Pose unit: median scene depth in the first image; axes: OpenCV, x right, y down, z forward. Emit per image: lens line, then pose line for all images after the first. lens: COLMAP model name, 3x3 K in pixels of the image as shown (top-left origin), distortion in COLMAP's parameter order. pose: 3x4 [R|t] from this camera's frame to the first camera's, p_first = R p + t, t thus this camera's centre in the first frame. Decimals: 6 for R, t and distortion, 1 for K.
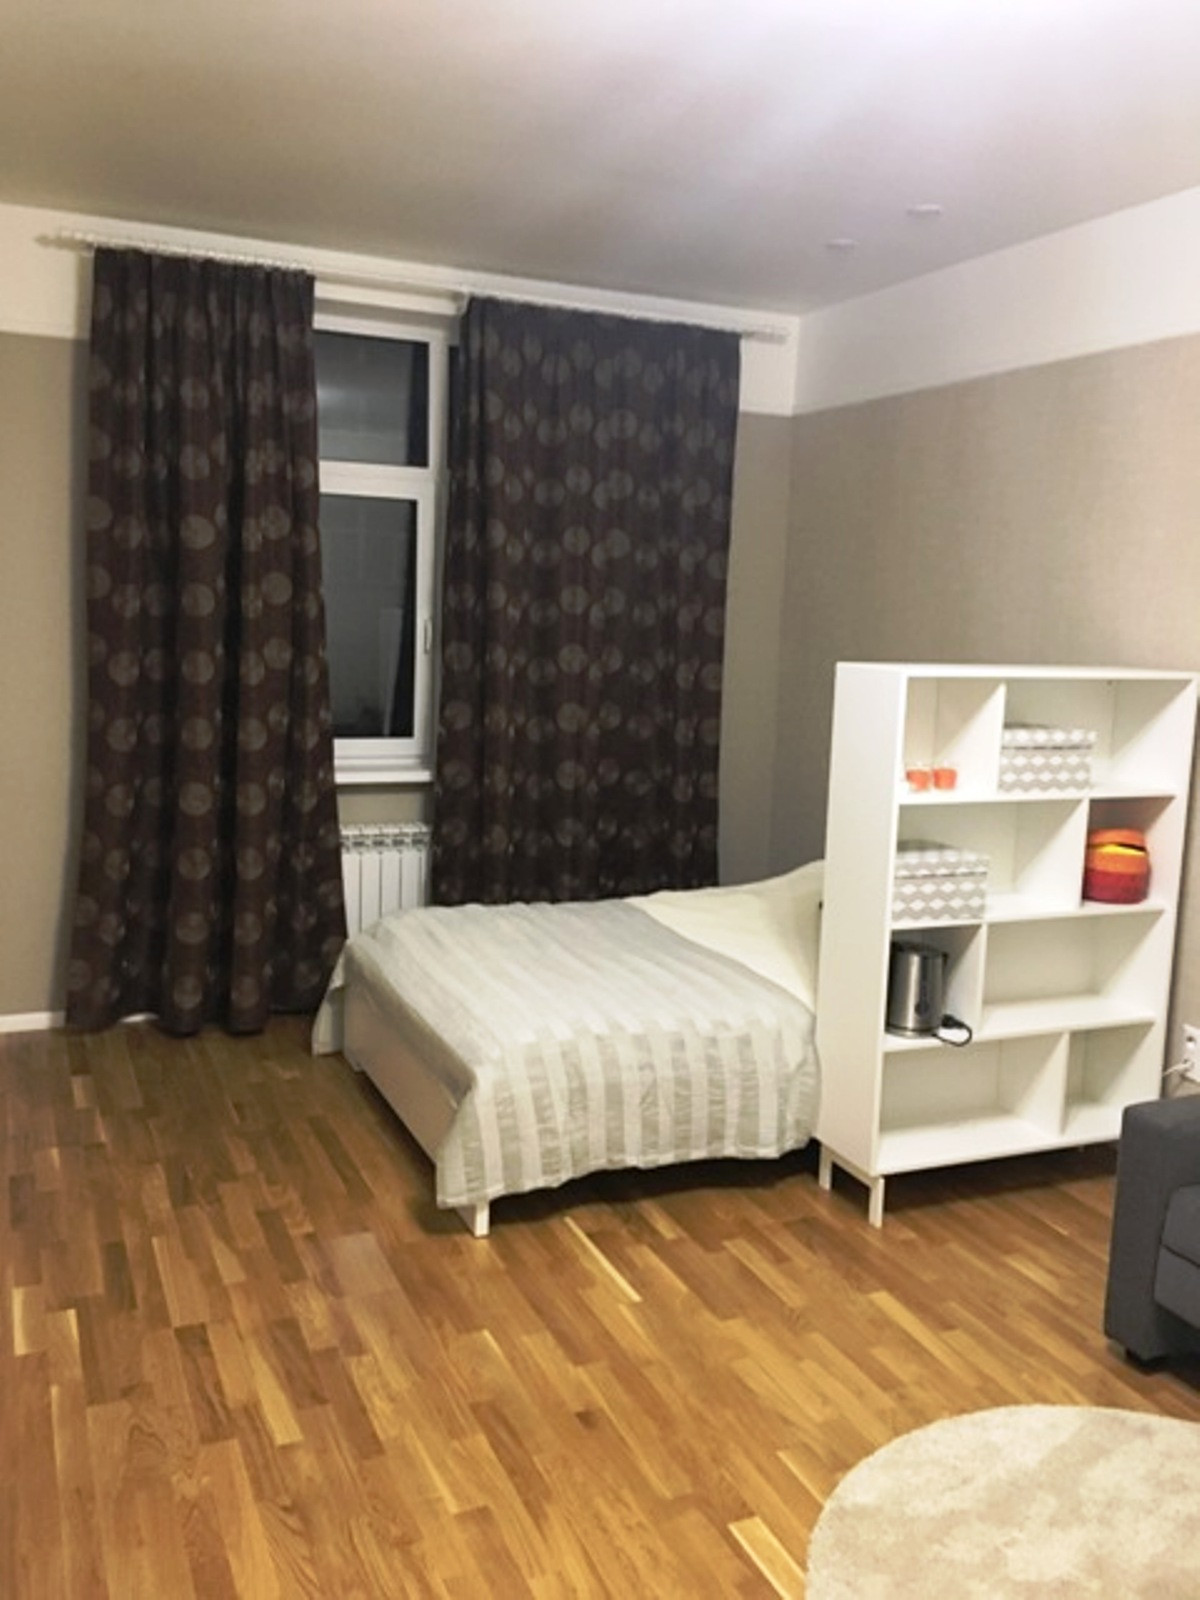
lens RADIAL K [[1365.3, 0, 597.0], [0, 1365.3, 792.9], [0, 0, 1]] dist [0.062477, -0.028656]
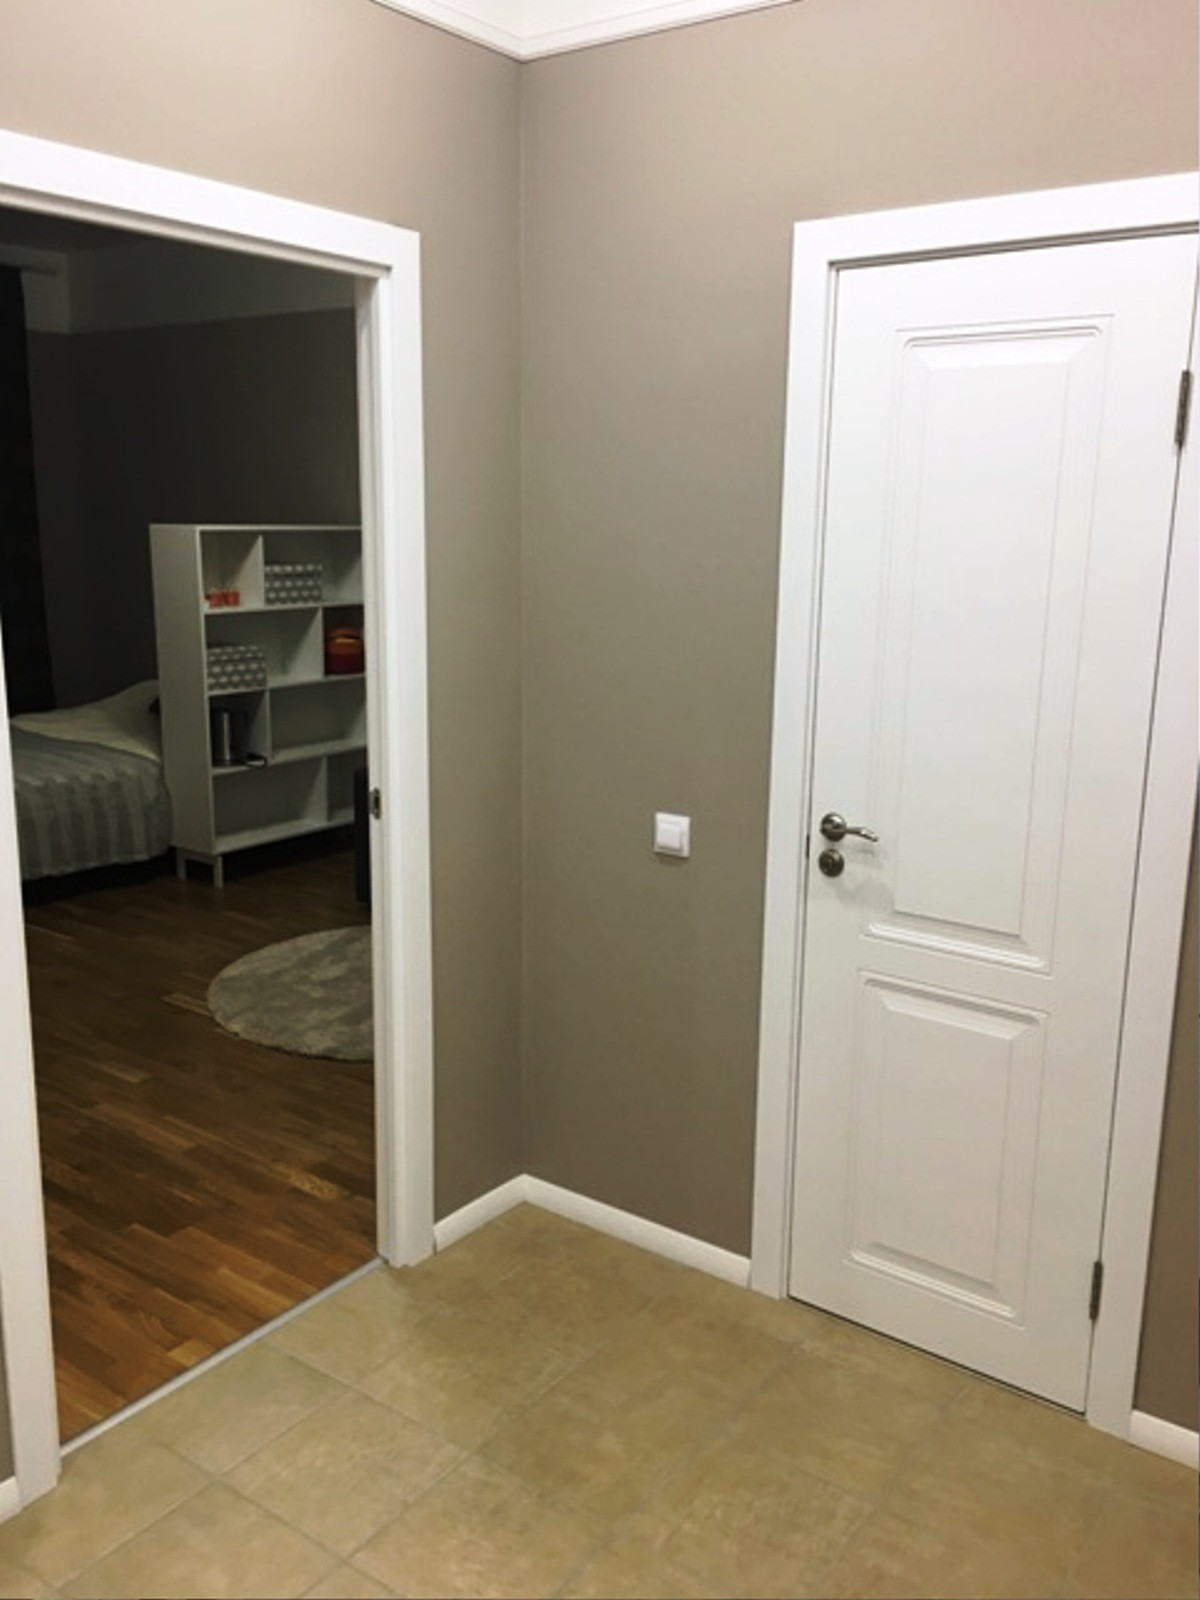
lens RADIAL K [[1365.3, 0, 597.0], [0, 1365.3, 802.4], [0, 0, 1]] dist [0.062477, -0.028656]
pose [[0.866275, -0.126275, 0.483346, -0.164194], [0.087019, 0.990877, 0.102909, 0.093135], [-0.491931, -0.047088, 0.869360, -0.552496]]
